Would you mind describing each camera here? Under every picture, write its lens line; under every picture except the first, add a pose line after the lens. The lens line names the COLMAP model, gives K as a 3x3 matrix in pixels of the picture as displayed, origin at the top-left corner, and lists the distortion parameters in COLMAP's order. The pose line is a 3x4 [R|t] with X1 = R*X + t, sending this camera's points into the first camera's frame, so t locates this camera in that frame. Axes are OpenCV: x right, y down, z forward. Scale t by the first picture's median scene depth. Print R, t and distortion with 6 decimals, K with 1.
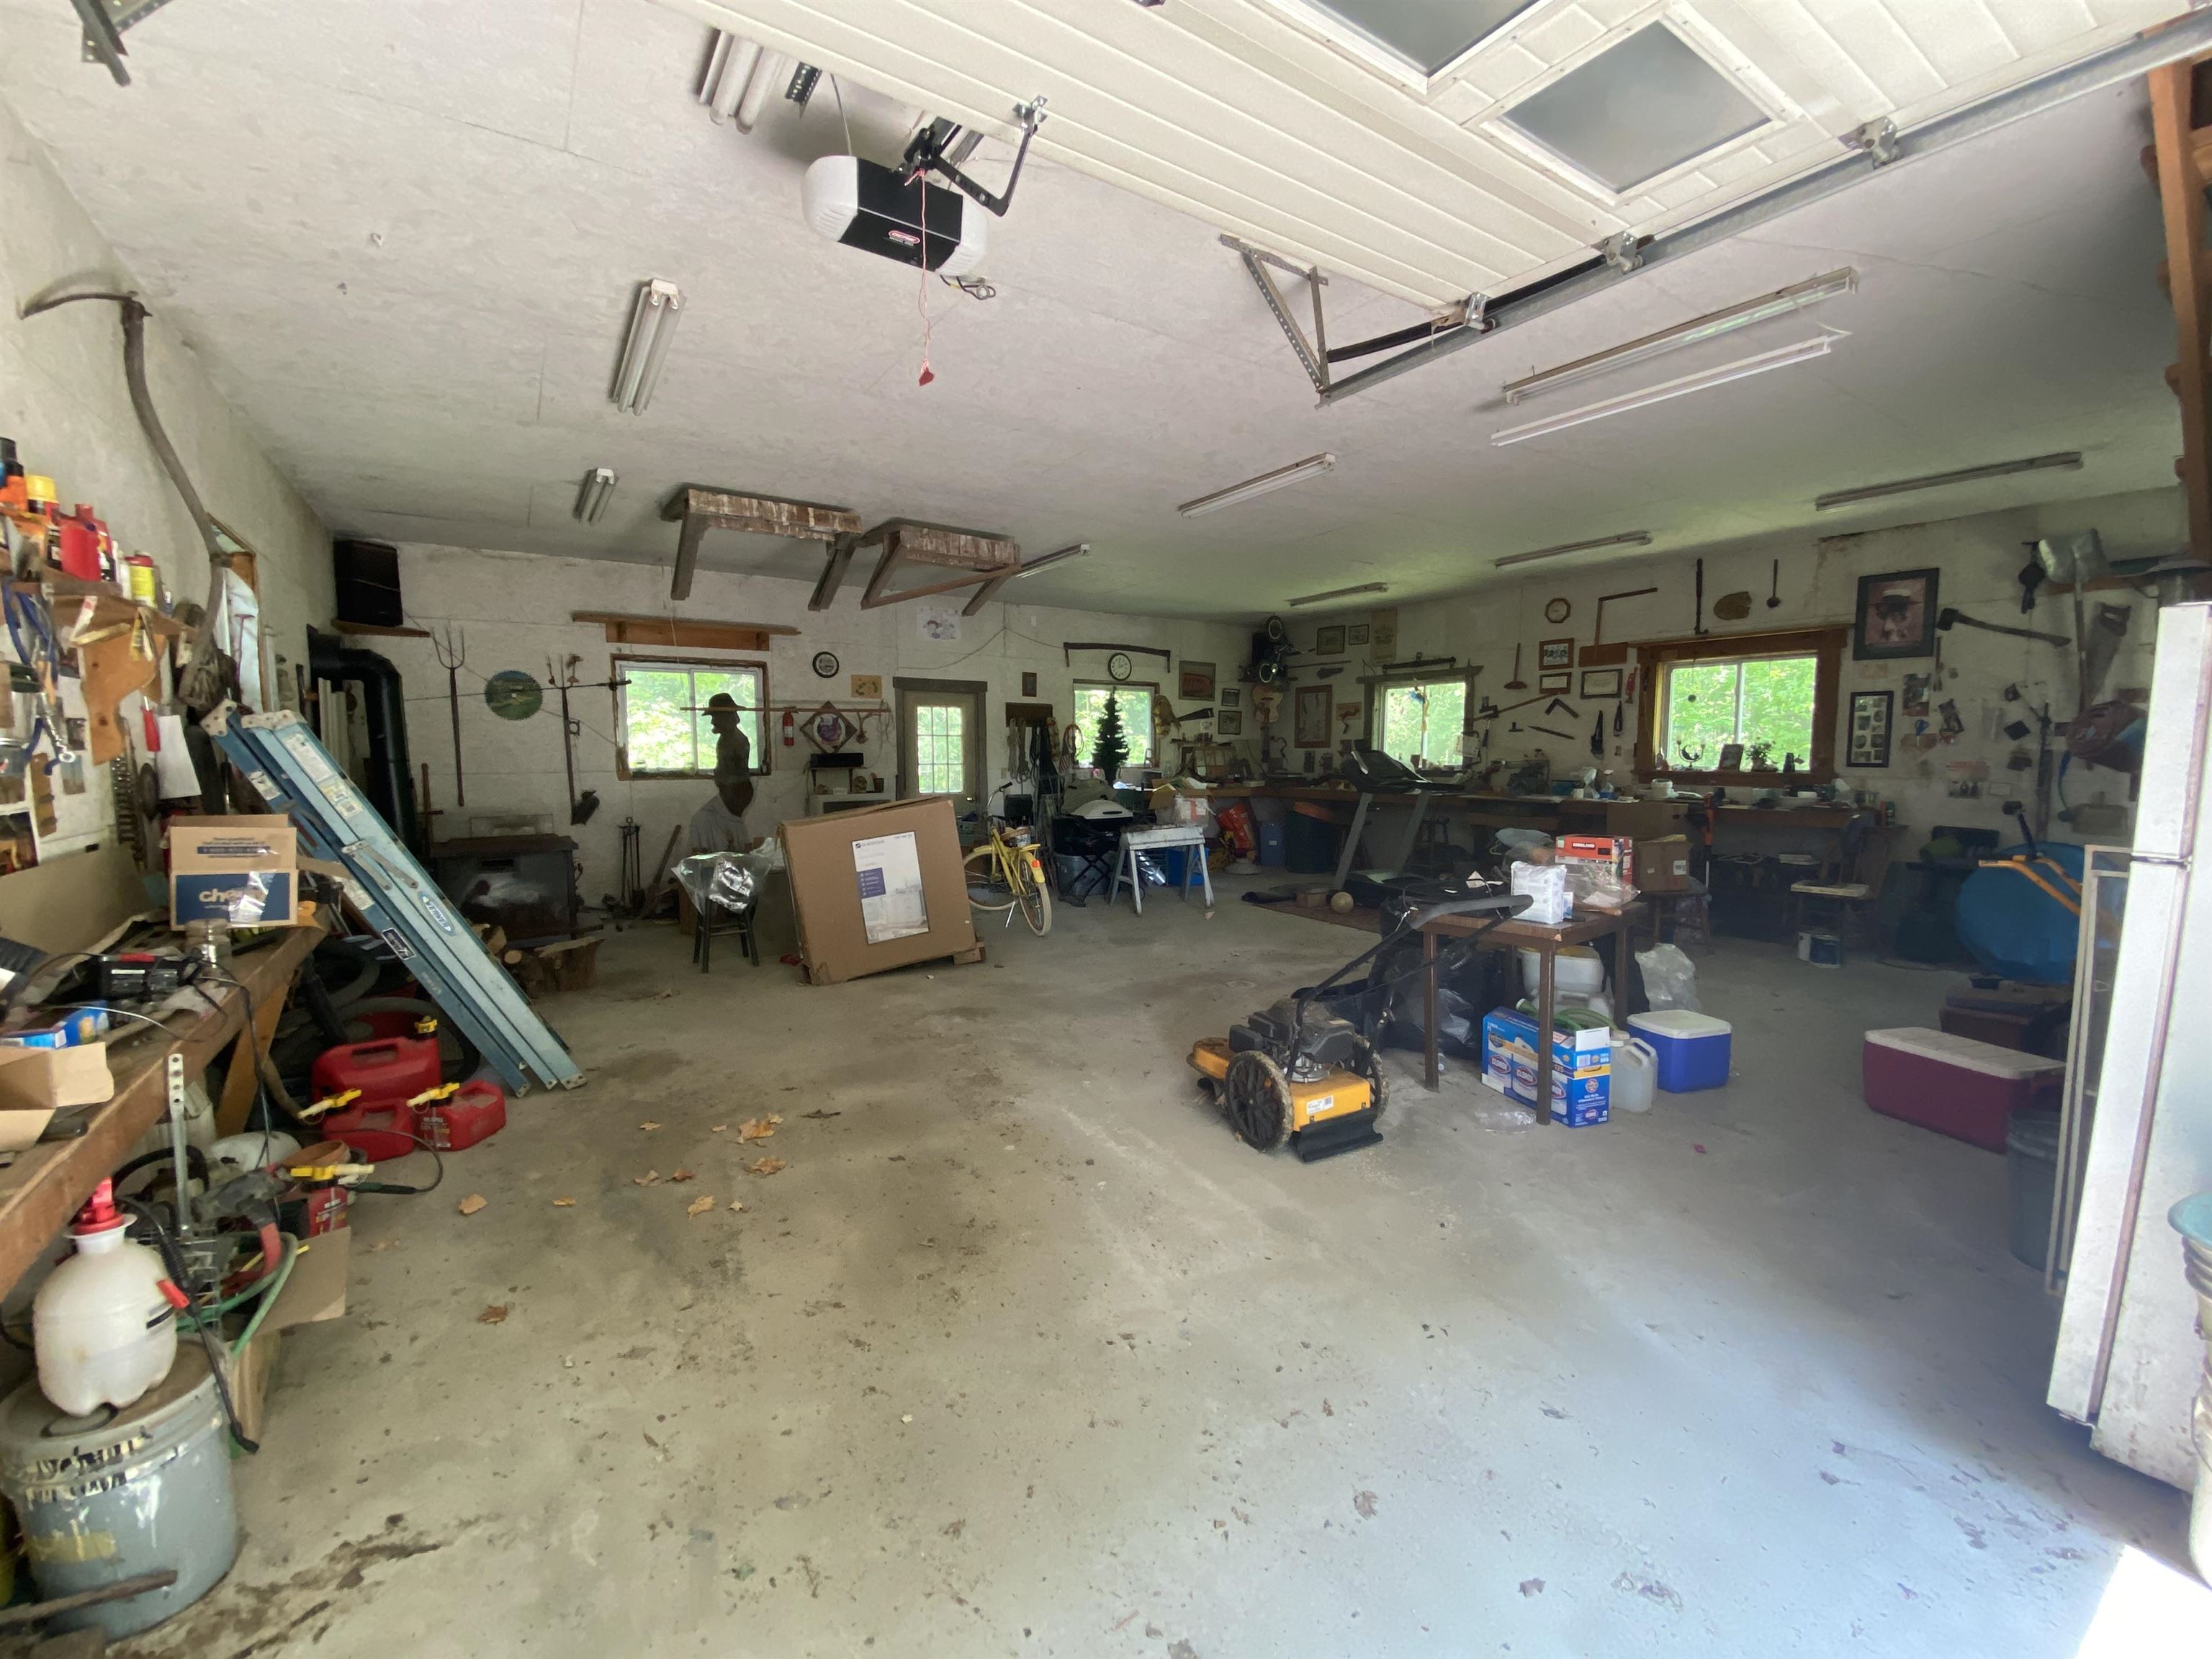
lens RADIAL K [[886.5, 0, 1098.0], [0, 886.5, 835.4], [0, 0, 1]] dist [0.004630, -0.012615]
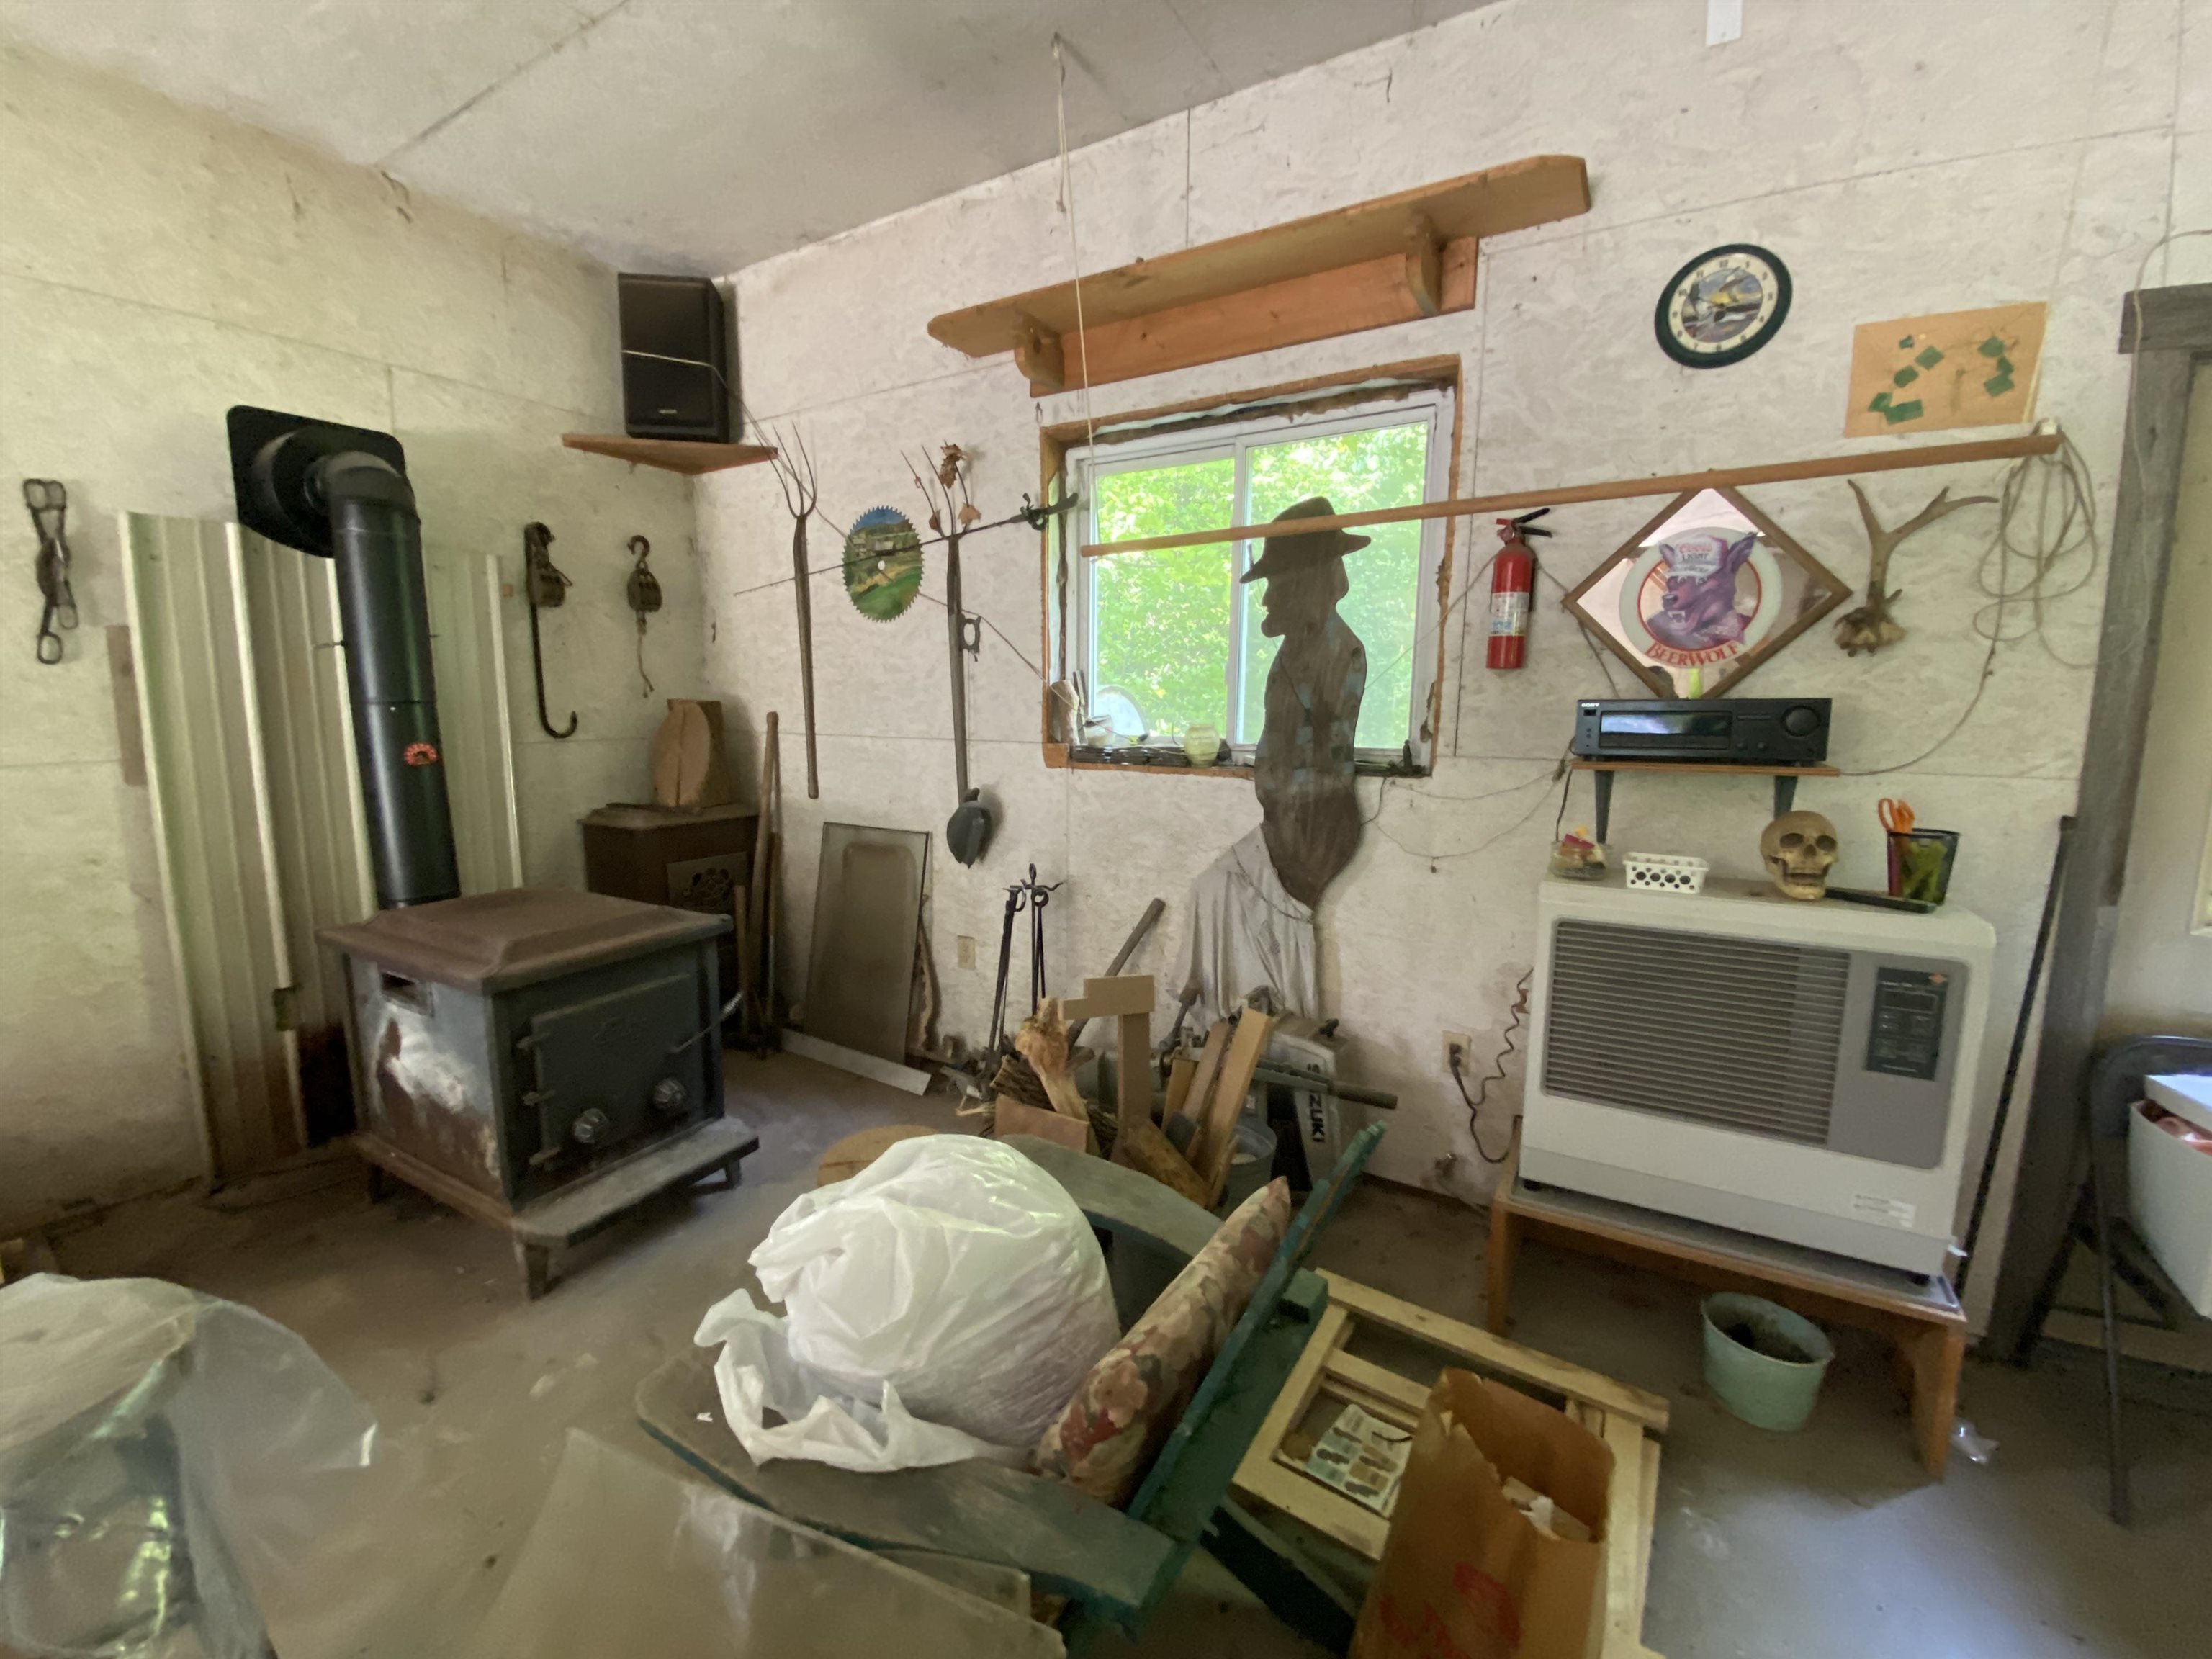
lens RADIAL K [[886.5, 0, 1106.3], [0, 886.5, 835.4], [0, 0, 1]] dist [0.004630, -0.012615]
pose [[0.466832, 0.139485, -0.873277, -0.175028], [-0.090303, 0.989840, 0.109829, -0.073834], [0.879723, 0.027587, 0.474685, 0.805327]]
